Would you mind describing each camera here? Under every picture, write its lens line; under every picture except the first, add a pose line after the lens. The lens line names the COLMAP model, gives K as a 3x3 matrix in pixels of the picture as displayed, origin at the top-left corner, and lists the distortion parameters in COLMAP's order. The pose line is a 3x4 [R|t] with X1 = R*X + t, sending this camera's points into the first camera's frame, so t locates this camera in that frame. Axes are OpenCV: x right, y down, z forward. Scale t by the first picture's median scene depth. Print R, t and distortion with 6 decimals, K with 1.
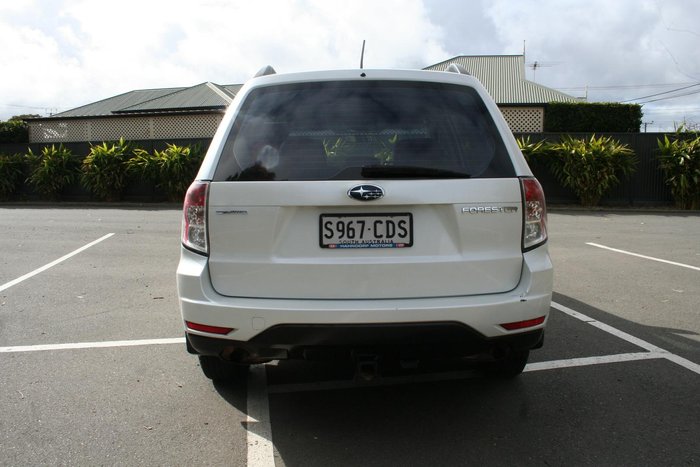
lens RADIAL K [[735.3, 0, 350.0], [0, 735.3, 233.5], [0, 0, 1]] dist [-0.130916, 0.153614]
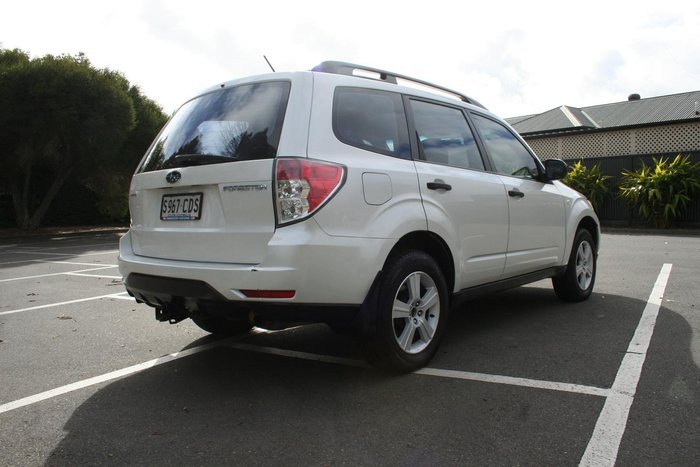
lens RADIAL K [[735.3, 0, 350.0], [0, 735.3, 233.5], [0, 0, 1]] dist [-0.130916, 0.153614]
pose [[0.674617, 0.019109, -0.737920, 1.155139], [-0.060668, 0.997718, -0.029626, 0.061756], [0.735670, 0.064755, 0.674237, 0.363661]]
